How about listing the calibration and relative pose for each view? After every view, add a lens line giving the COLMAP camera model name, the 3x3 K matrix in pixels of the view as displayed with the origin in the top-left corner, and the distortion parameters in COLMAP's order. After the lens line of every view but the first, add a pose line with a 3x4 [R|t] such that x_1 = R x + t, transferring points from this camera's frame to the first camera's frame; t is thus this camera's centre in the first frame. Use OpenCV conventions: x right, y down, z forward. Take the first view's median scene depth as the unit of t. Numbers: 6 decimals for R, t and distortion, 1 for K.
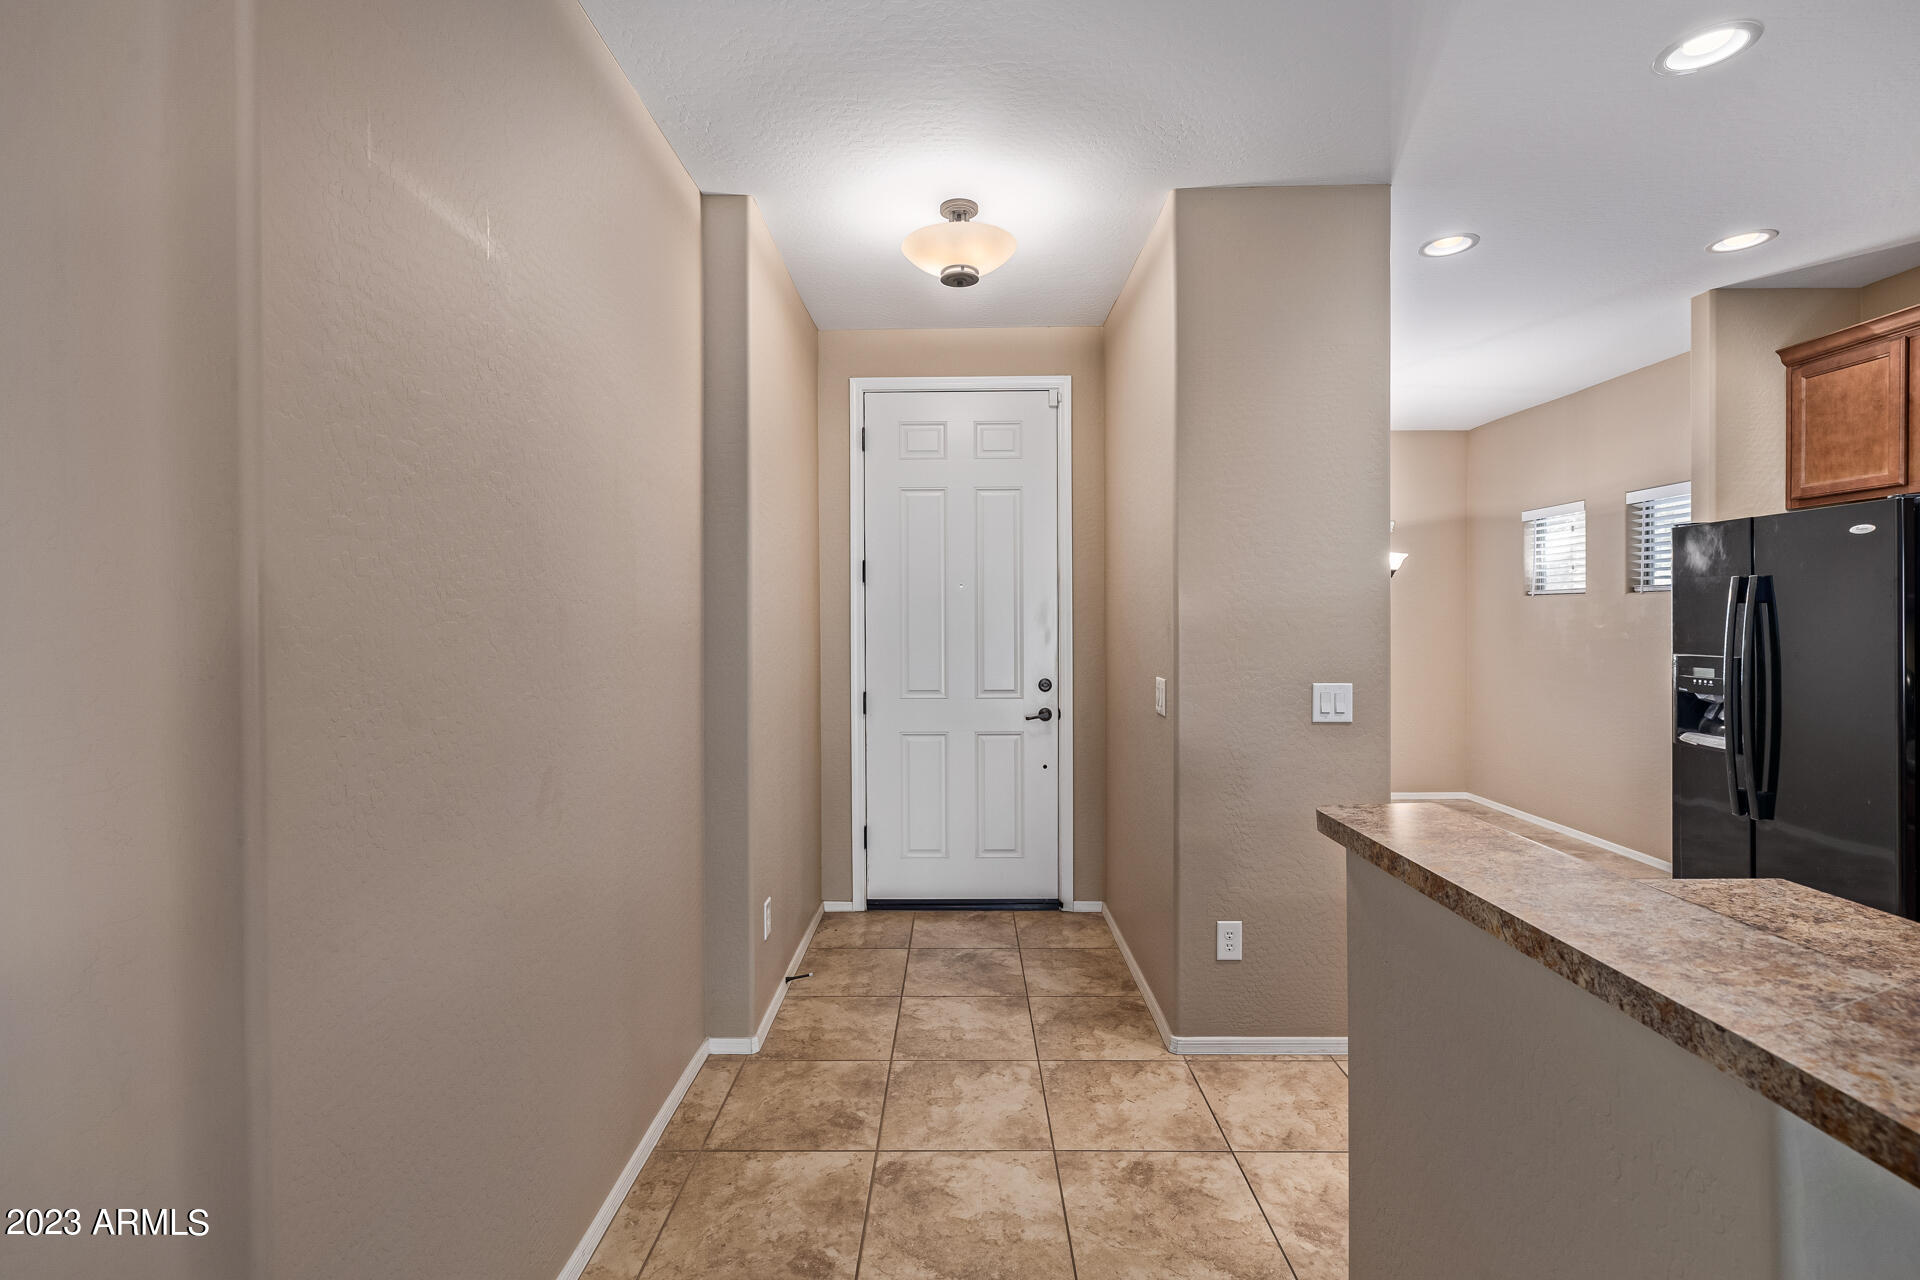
lens RADIAL K [[875.6, 0, 970.2], [0, 875.6, 624.6], [0, 0, 1]] dist [-0.004834, -0.000701]
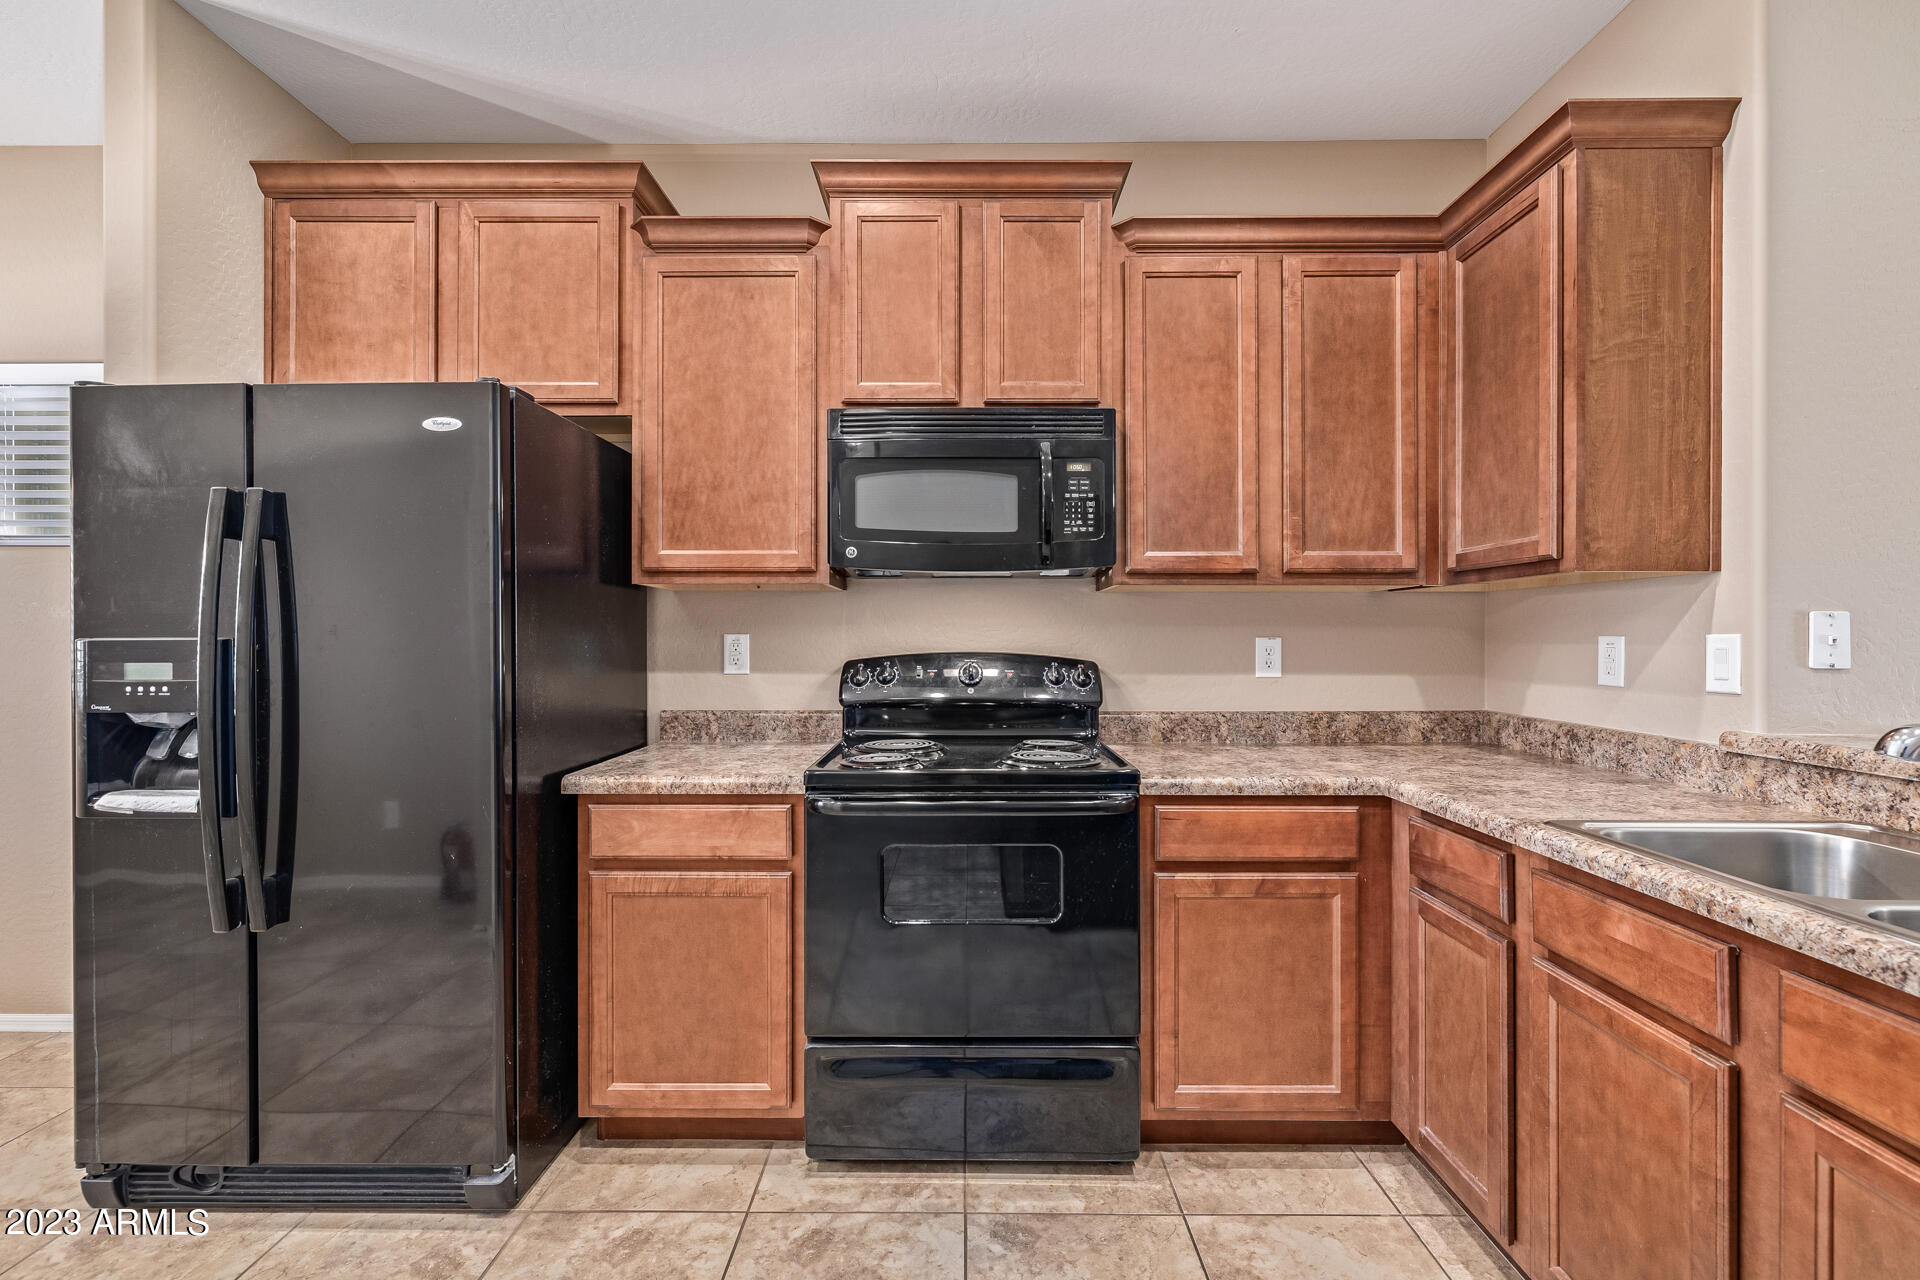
lens RADIAL K [[837.7, 0, 964.5], [0, 837.7, 633.8], [0, 0, 1]] dist [0.001824, -0.000045]
pose [[0.029302, 0.002629, 0.999567, 0.355268], [0.005828, 0.999979, -0.002801, 0.036839], [-0.999554, 0.005908, 0.029286, 0.498838]]
